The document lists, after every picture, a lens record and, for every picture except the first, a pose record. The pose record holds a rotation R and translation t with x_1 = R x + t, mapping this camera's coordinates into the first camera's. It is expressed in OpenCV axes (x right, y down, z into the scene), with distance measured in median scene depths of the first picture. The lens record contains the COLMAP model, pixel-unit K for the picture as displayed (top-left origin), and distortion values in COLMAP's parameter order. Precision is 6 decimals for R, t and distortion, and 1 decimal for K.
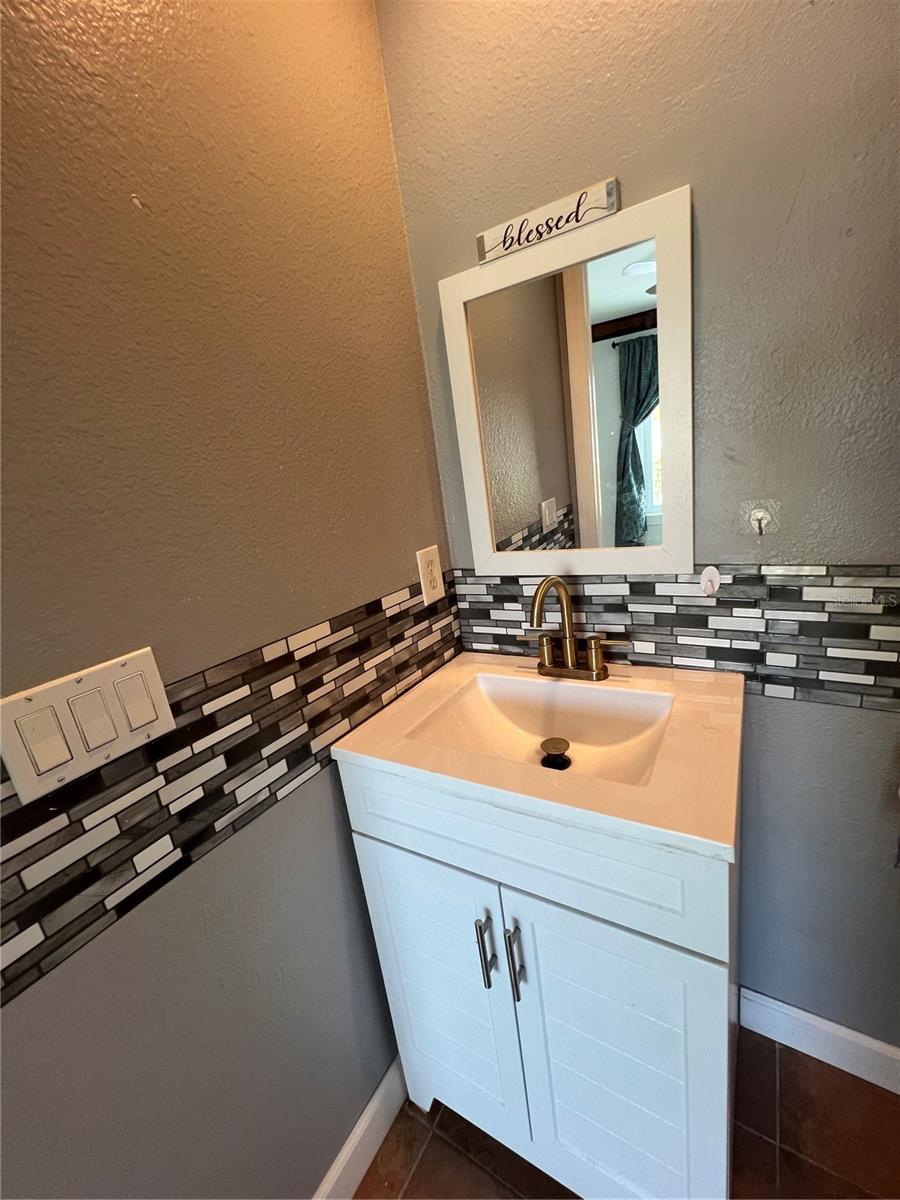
lens RADIAL K [[481.9, 0, 458.3], [0, 481.9, 600.6], [0, 0, 1]] dist [-0.002947, 0.001003]
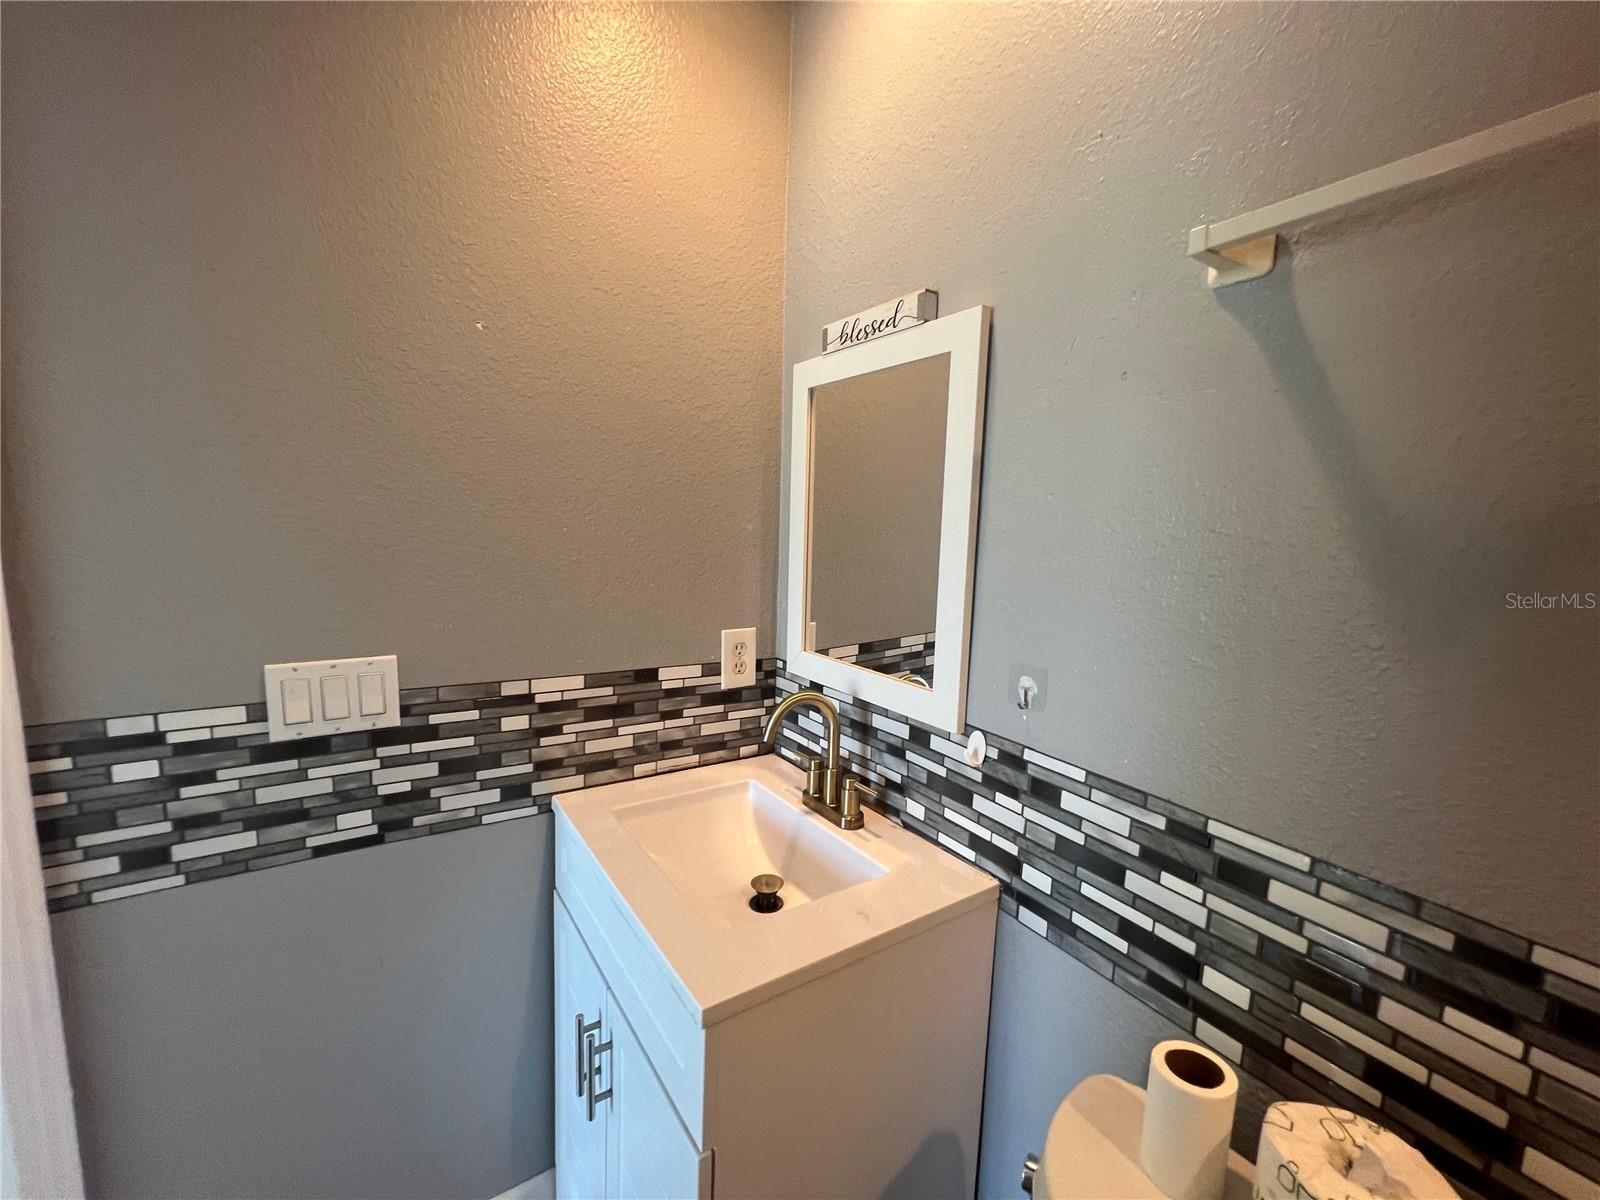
lens RADIAL K [[642.5, 0, 801.2], [0, 642.5, 607.7], [0, 0, 1]] dist [-0.002947, 0.001003]
pose [[0.896764, 0.213290, -0.387714, 0.652207], [-0.254065, 0.965537, -0.056477, -0.139033], [0.362306, 0.149151, 0.920048, -0.123821]]
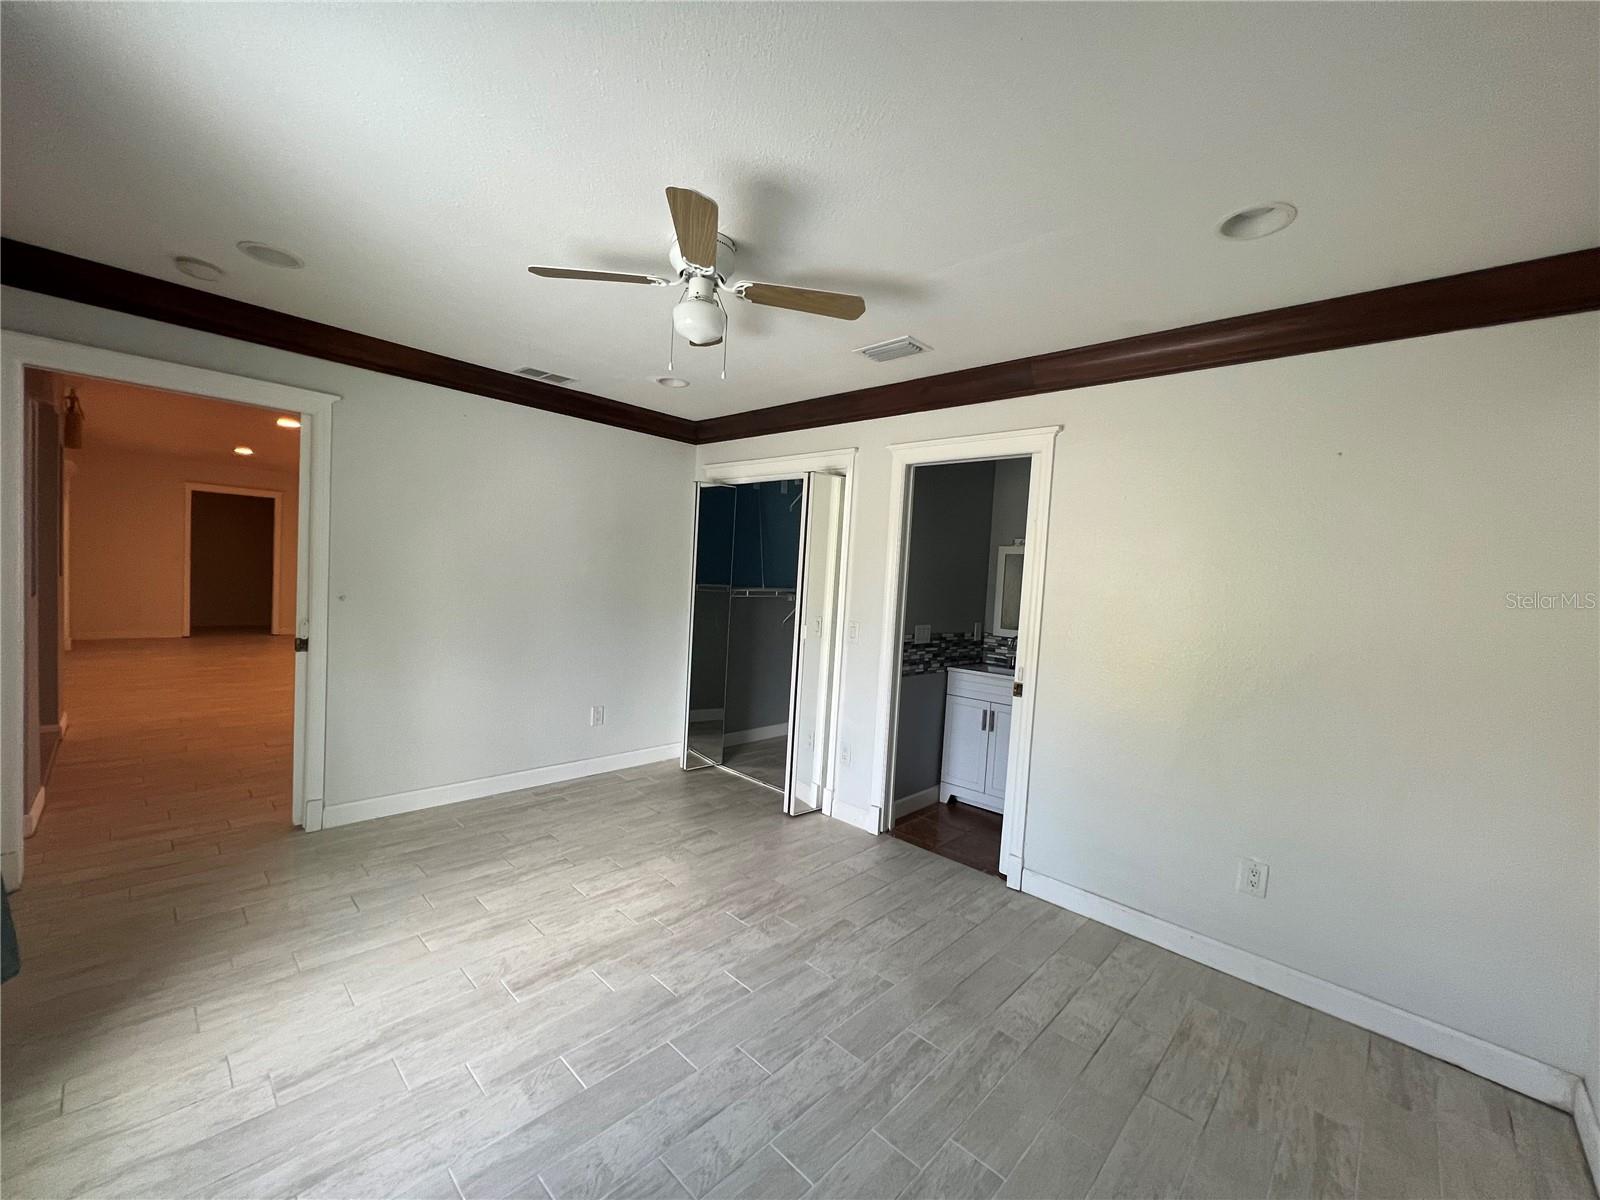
lens RADIAL K [[642.5, 0, 795.0], [0, 642.5, 601.8], [0, 0, 1]] dist [-0.002947, 0.001003]
pose [[0.958898, 0.190756, -0.210066, -0.445400], [-0.230154, 0.955872, -0.182589, 0.986344], [0.165966, 0.223431, 0.960486, -3.976415]]
